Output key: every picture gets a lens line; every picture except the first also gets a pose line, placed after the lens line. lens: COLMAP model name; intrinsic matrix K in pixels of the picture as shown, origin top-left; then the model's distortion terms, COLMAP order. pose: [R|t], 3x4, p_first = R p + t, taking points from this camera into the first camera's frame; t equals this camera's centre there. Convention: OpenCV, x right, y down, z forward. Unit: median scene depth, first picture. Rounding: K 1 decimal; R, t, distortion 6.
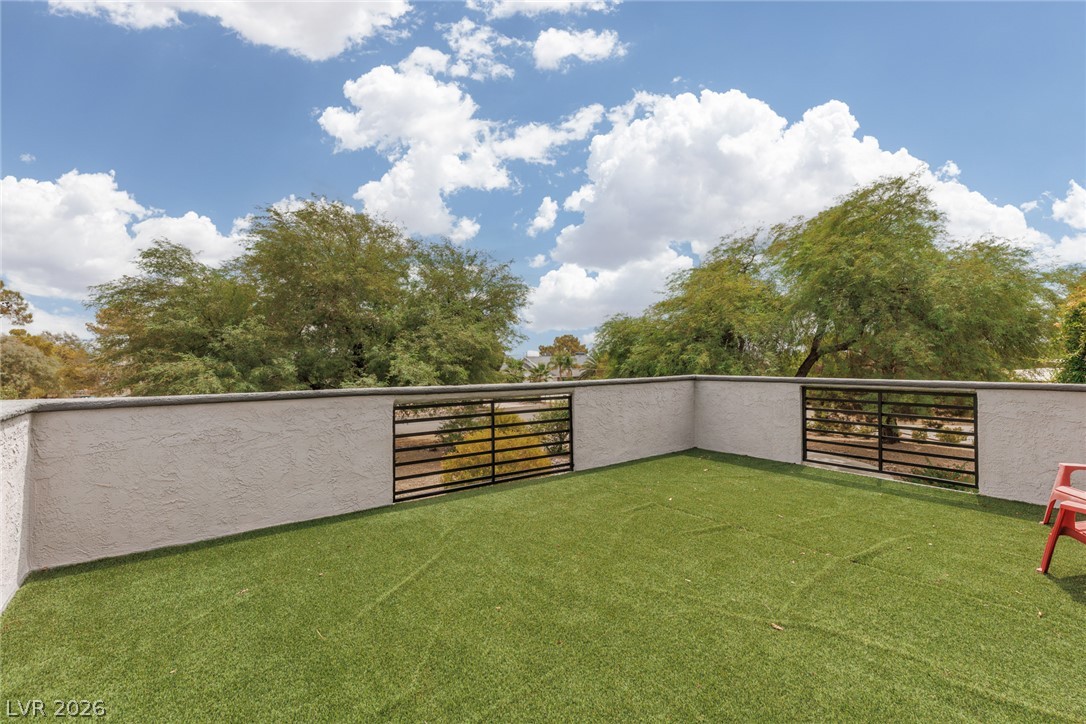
lens RADIAL K [[486.2, 0, 543.0], [0, 486.2, 362.0], [0, 0, 1]] dist [0.000322, -0.000053]
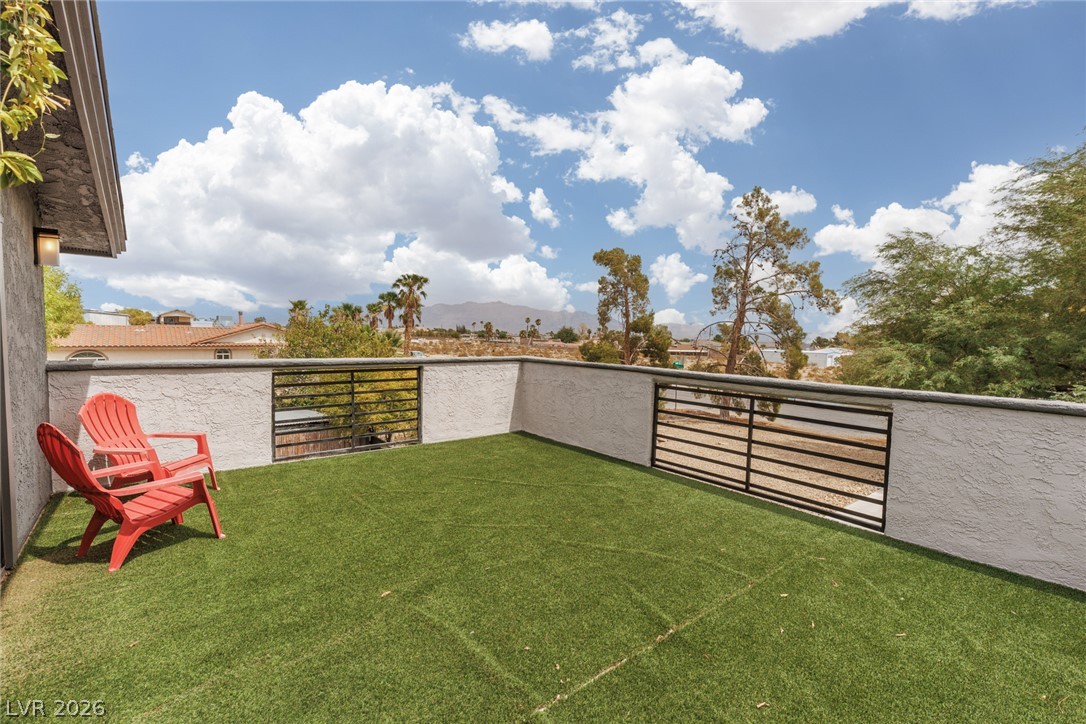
lens RADIAL K [[486.2, 0, 543.0], [0, 486.2, 362.0], [0, 0, 1]] dist [0.000322, -0.000053]
pose [[0.077877, 0.070309, -0.994481, 0.721438], [-0.044809, 0.996749, 0.066960, -0.016583], [0.995955, 0.039347, 0.080774, 0.591878]]
